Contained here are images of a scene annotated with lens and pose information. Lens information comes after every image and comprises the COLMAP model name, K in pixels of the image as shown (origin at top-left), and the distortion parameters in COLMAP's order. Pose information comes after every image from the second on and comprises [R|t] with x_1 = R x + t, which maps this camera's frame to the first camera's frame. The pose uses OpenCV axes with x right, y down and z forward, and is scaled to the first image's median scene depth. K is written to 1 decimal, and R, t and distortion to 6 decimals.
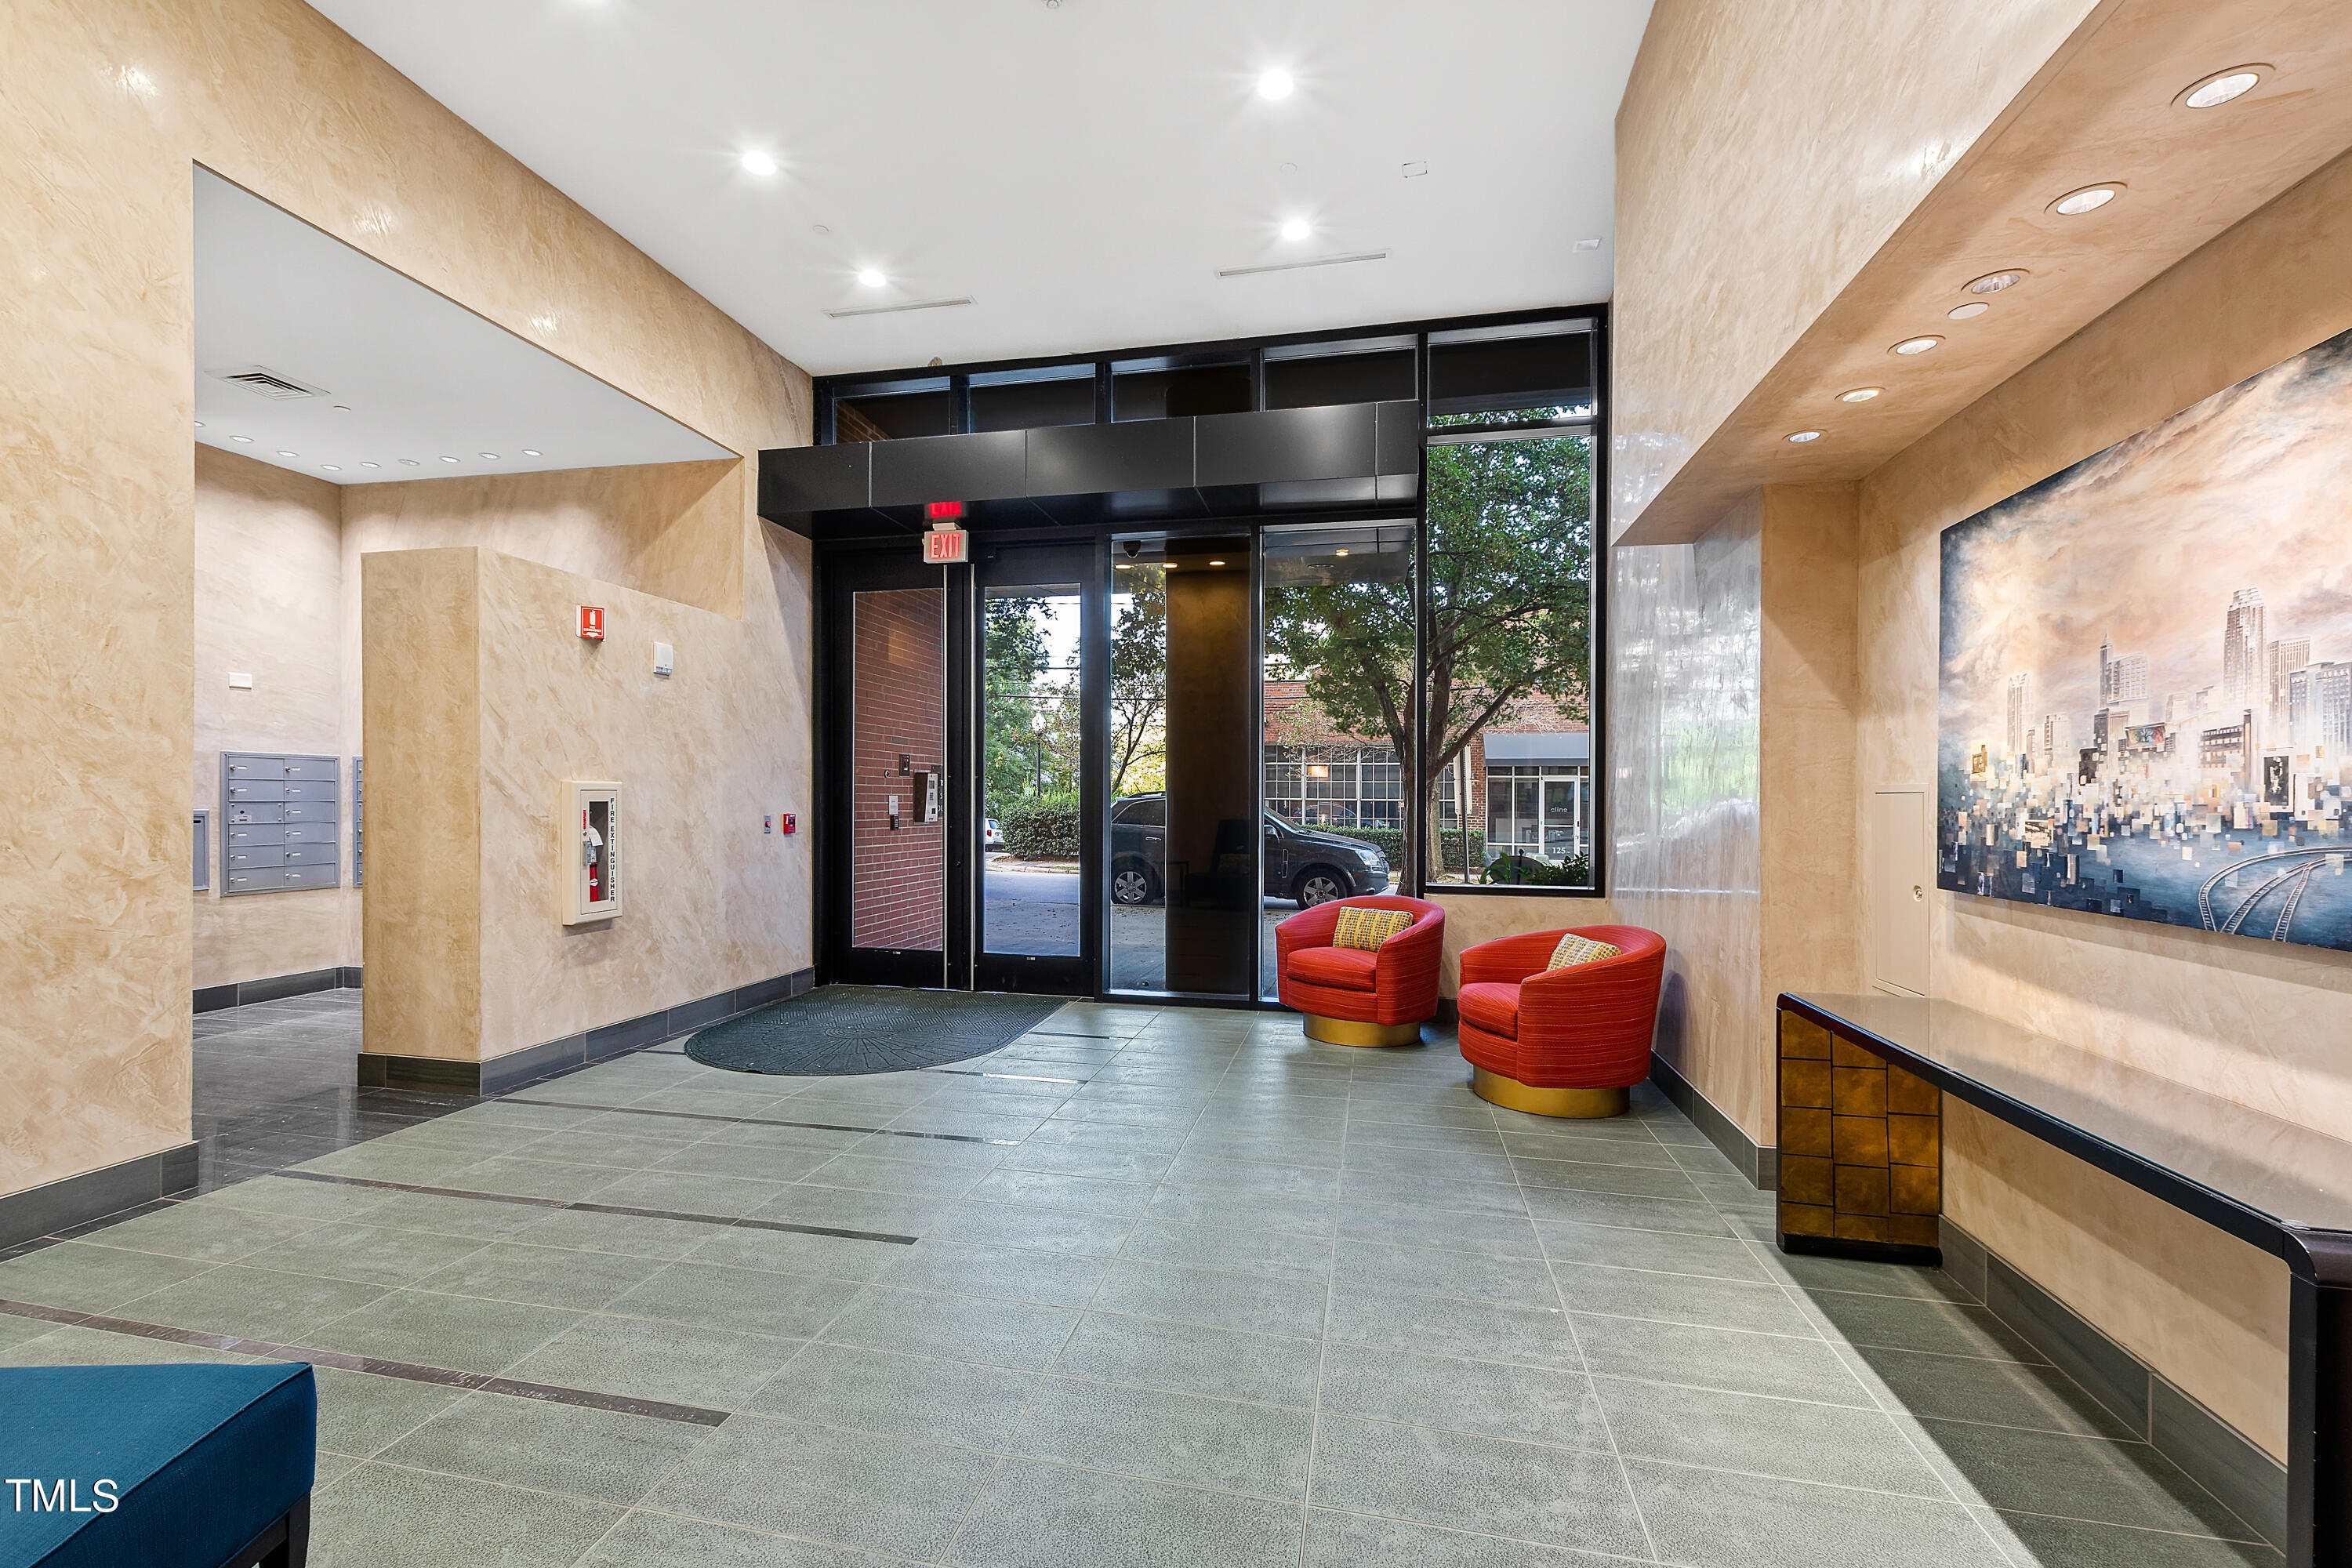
lens RADIAL K [[1020.8, 0, 1152.9], [0, 1020.8, 793.6], [0, 0, 1]] dist [0.002941, 0.000046]
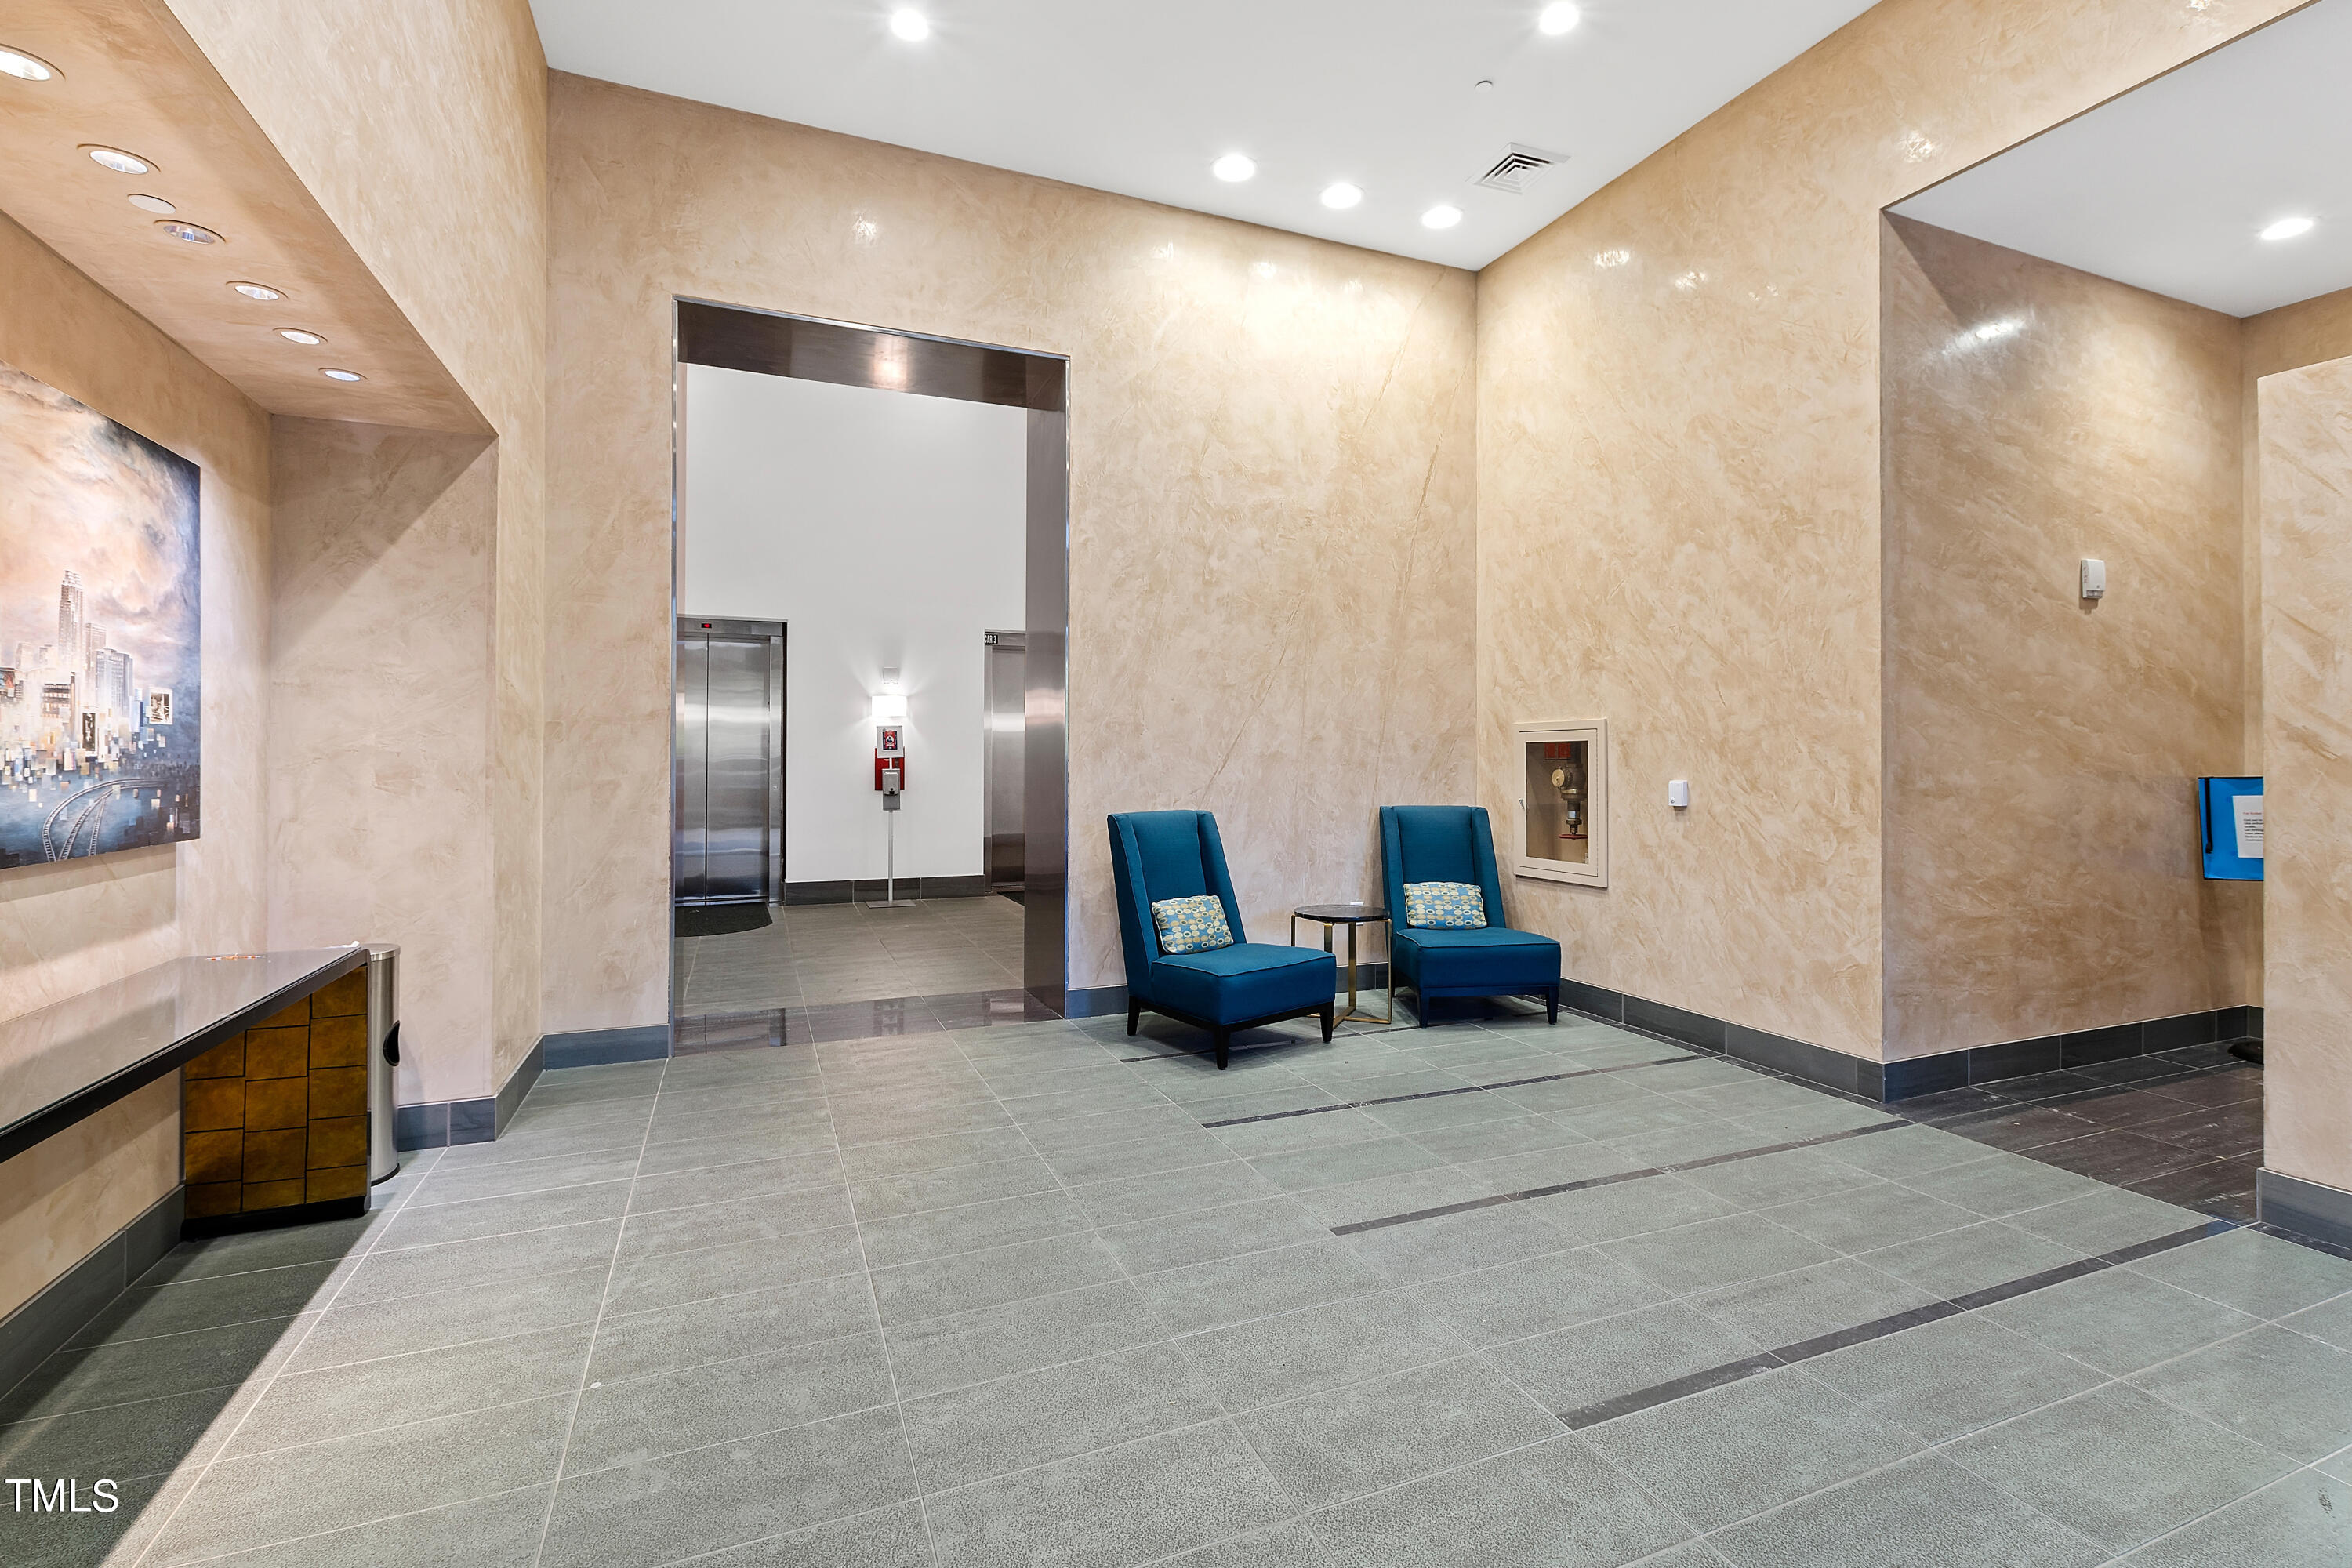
lens RADIAL K [[1064.6, 0, 1179.6], [0, 1064.6, 753.4], [0, 0, 1]] dist [0.004829, 0.000001]
pose [[-0.821128, -0.011242, -0.570634, 0.539674], [-0.004524, 0.999903, -0.013189, 0.019099], [0.570727, -0.008248, -0.821099, 2.106855]]
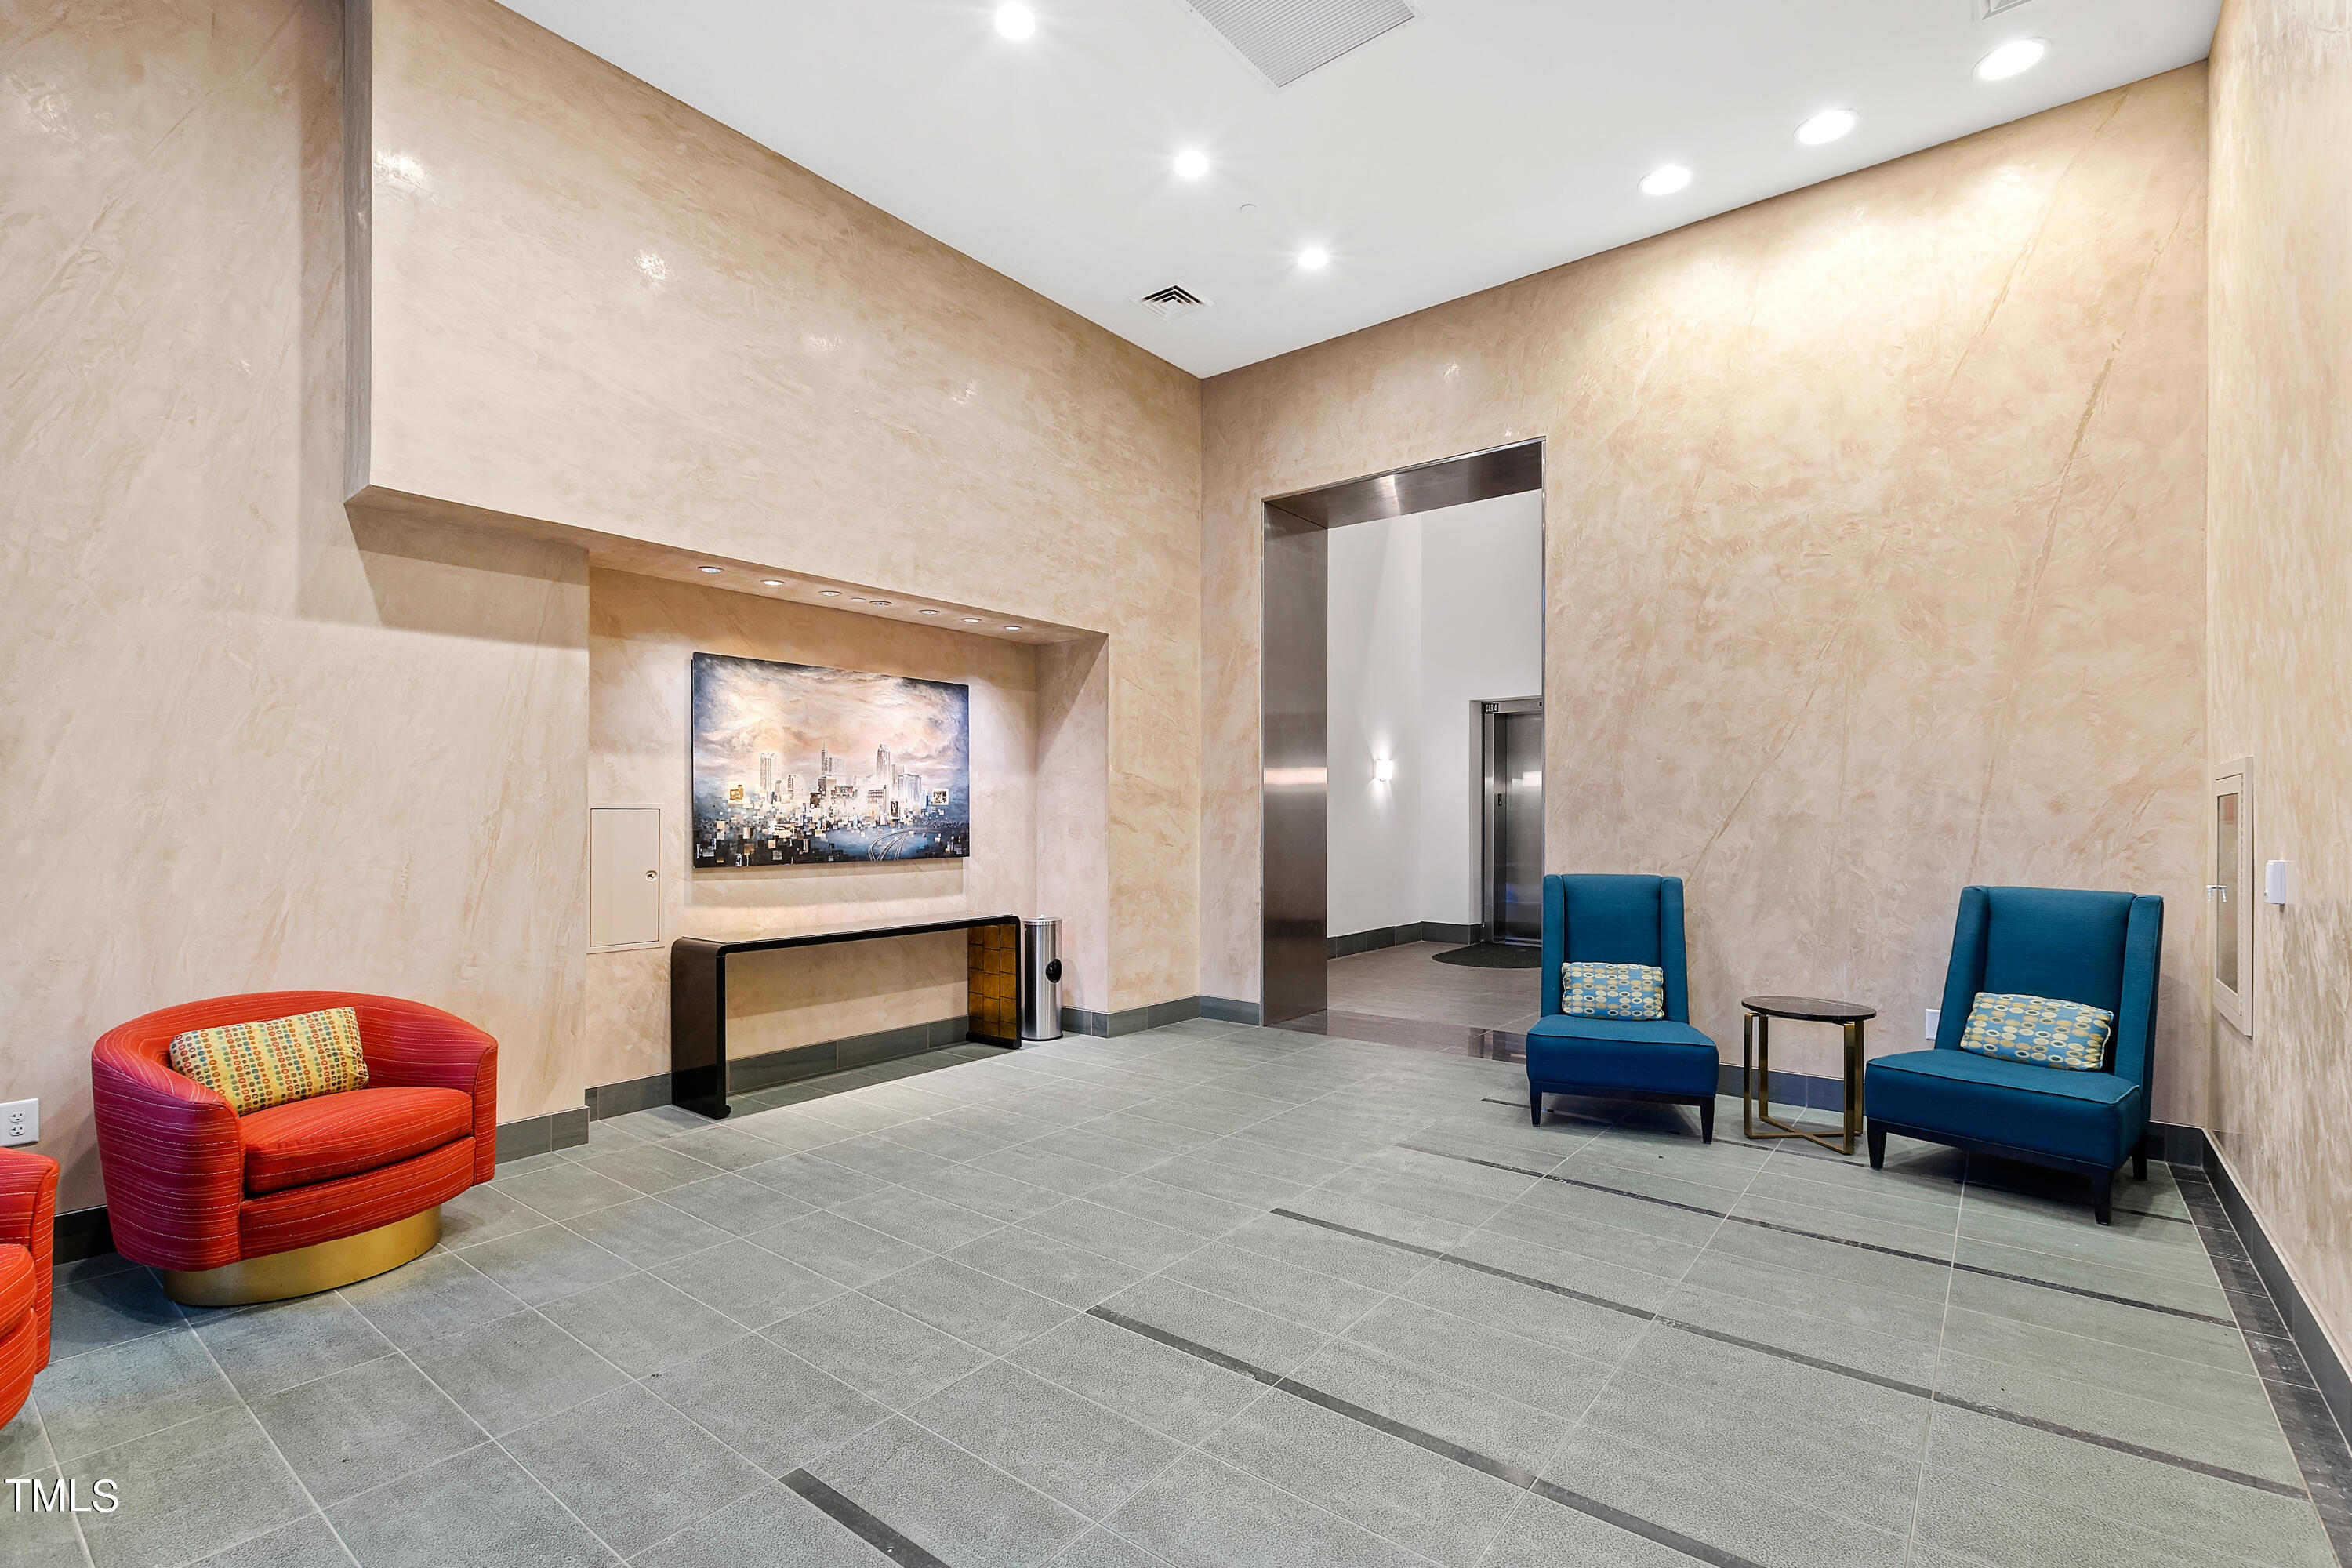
lens RADIAL K [[1050.5, 0, 1169.4], [0, 1050.5, 821.4], [0, 0, 1]] dist [0.011071, 0.000036]
pose [[-0.899233, -0.010558, 0.437342, -0.779309], [-0.010335, 0.999942, 0.002891, 0.005526], [-0.437348, -0.001920, -0.899291, 2.574572]]
